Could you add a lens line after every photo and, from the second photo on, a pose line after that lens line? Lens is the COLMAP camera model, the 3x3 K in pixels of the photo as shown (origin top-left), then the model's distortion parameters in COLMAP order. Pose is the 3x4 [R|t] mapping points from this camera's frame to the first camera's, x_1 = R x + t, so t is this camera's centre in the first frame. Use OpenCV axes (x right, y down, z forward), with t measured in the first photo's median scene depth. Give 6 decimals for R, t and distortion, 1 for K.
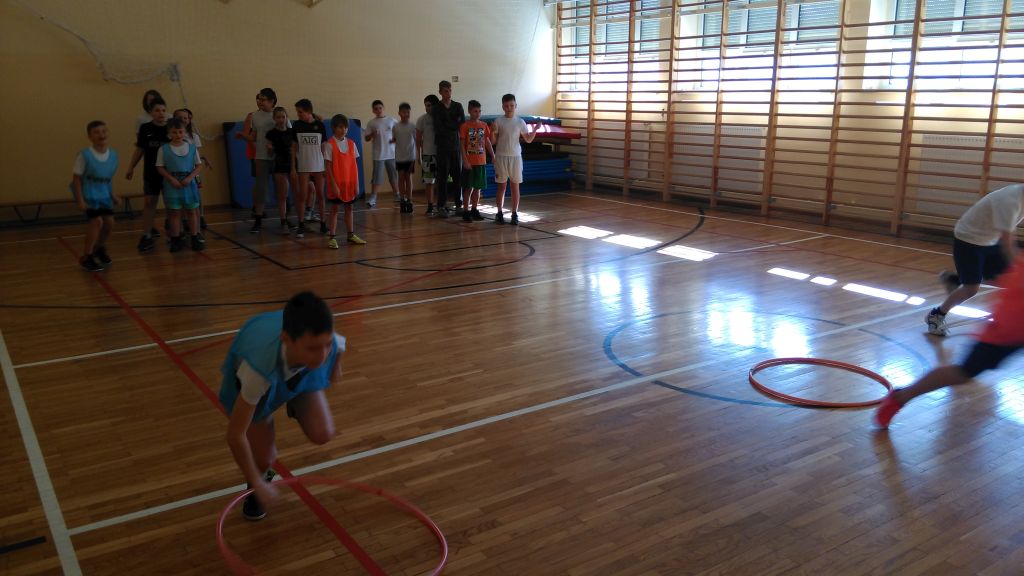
lens RADIAL K [[819.2, 0, 512.0], [0, 819.2, 288.0], [0, 0, 1]] dist [0.109682, -0.176358]
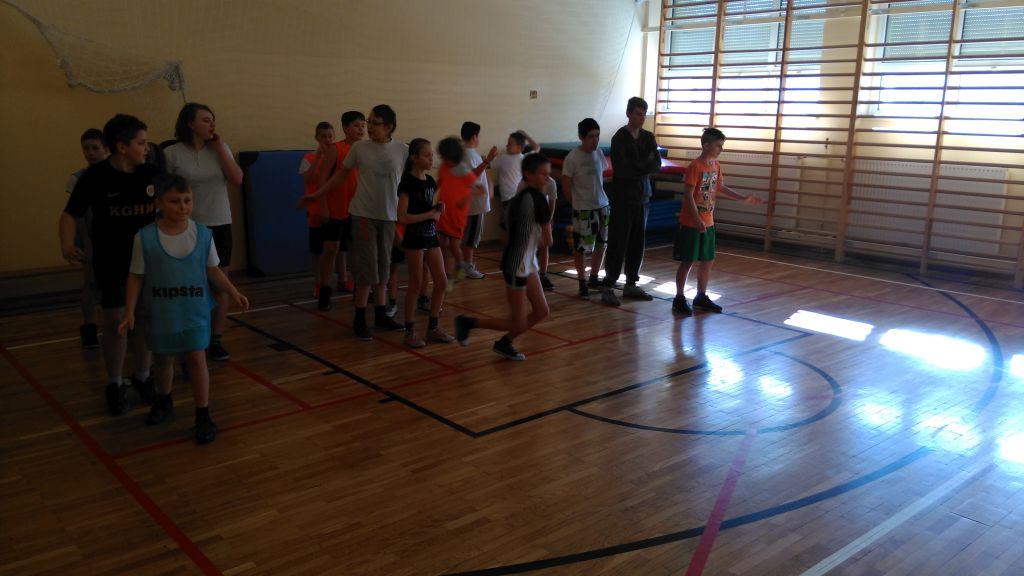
lens RADIAL K [[832.1, 0, 512.0], [0, 832.1, 288.0], [0, 0, 1]] dist [0.088900, -0.160360]
pose [[0.993151, -0.006743, 0.116641, -0.187178], [0.009408, 0.999707, -0.022312, -0.064400], [-0.116456, 0.023257, 0.992923, 0.268543]]
